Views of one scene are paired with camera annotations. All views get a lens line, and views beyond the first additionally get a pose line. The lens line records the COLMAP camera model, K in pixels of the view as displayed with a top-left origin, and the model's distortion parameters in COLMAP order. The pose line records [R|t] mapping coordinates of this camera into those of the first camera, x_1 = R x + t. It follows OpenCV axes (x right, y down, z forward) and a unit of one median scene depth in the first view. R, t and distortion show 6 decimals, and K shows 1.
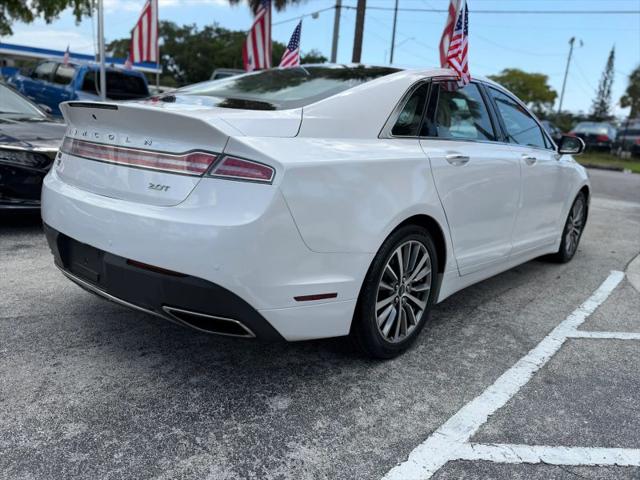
lens RADIAL K [[494.6, 0, 321.6], [0, 494.6, 241.5], [0, 0, 1]] dist [0.028654, -0.035500]
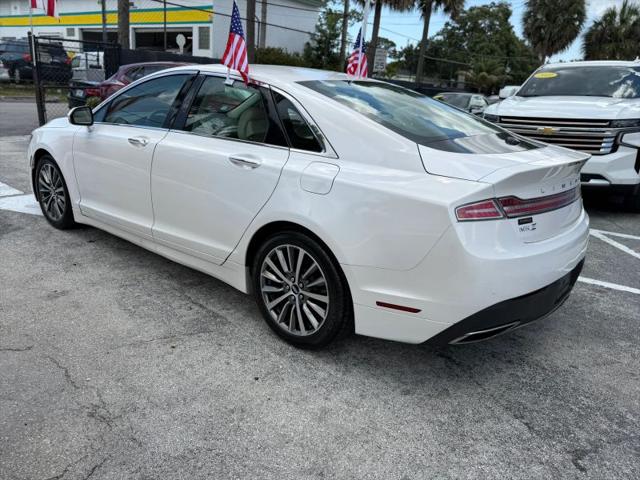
lens RADIAL K [[494.6, 0, 315.7], [0, 494.6, 233.6], [0, 0, 1]] dist [0.028654, -0.035500]
pose [[-0.003970, -0.357051, 0.934076, -1.358203], [0.171973, 0.919924, 0.352372, -0.529956], [-0.985094, 0.162035, 0.057751, 1.295945]]
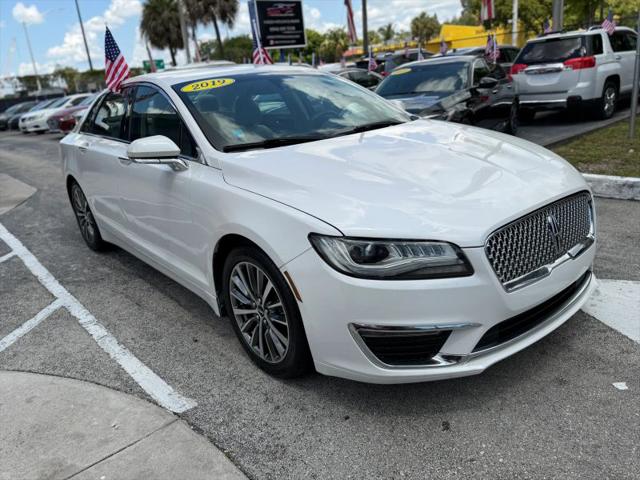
lens RADIAL K [[494.6, 0, 320.1], [0, 494.6, 237.8], [0, 0, 1]] dist [0.028654, -0.035500]
pose [[-0.172270, 0.258994, -0.950392, 1.779980], [-0.145614, 0.947521, 0.284606, -0.473636], [0.974228, 0.187419, -0.125517, 2.057256]]
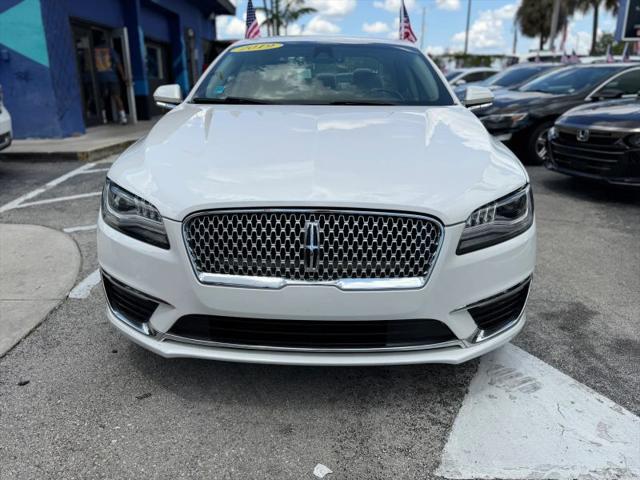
lens RADIAL K [[494.6, 0, 319.3], [0, 494.6, 242.0], [0, 0, 1]] dist [0.028654, -0.035500]
pose [[-0.772408, 0.126732, -0.622354, 1.308538], [-0.199389, 0.881966, 0.427061, -0.584320], [0.603017, 0.453956, -0.655969, 2.767130]]
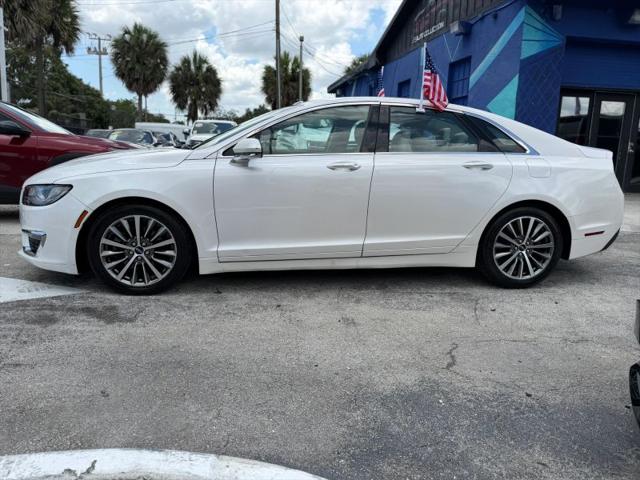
lens RADIAL K [[494.6, 0, 321.1], [0, 494.6, 240.0], [0, 0, 1]] dist [0.028654, -0.035500]
pose [[-0.756411, -0.214374, 0.617969, -0.884333], [0.072181, 0.911640, 0.404600, -0.758642], [-0.650101, 0.350650, -0.674101, 2.909136]]
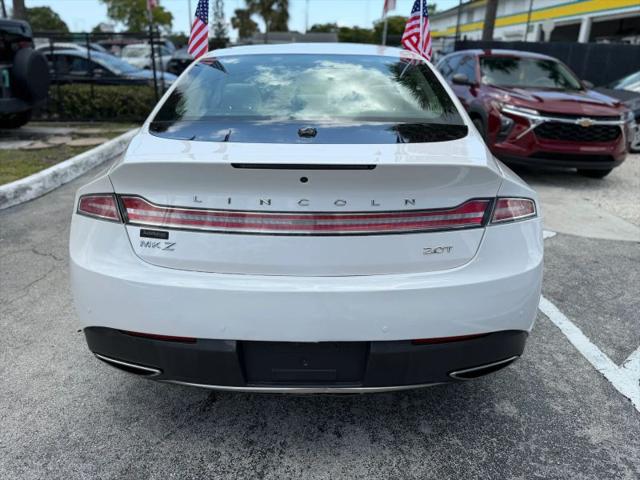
lens RADIAL K [[494.6, 0, 319.2], [0, 494.6, 240.5], [0, 0, 1]] dist [0.028654, -0.035500]
pose [[0.761011, -0.275247, 0.587454, -0.726197], [0.191116, 0.960465, 0.202440, -0.249225], [-0.619950, -0.041788, 0.783528, 0.333566]]
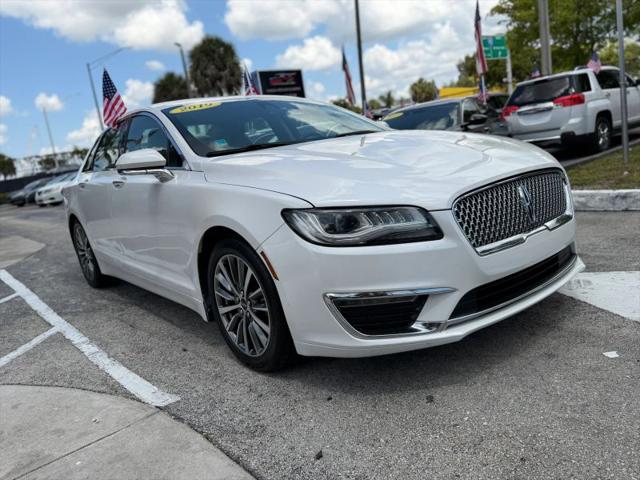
lens RADIAL K [[494.6, 0, 317.2], [0, 494.6, 239.8], [0, 0, 1]] dist [0.028654, -0.035500]
pose [[-0.192057, 0.147494, -0.970237, 1.811723], [-0.092361, 0.981537, 0.167494, -0.347378], [0.977028, 0.121781, -0.174889, 2.143101]]
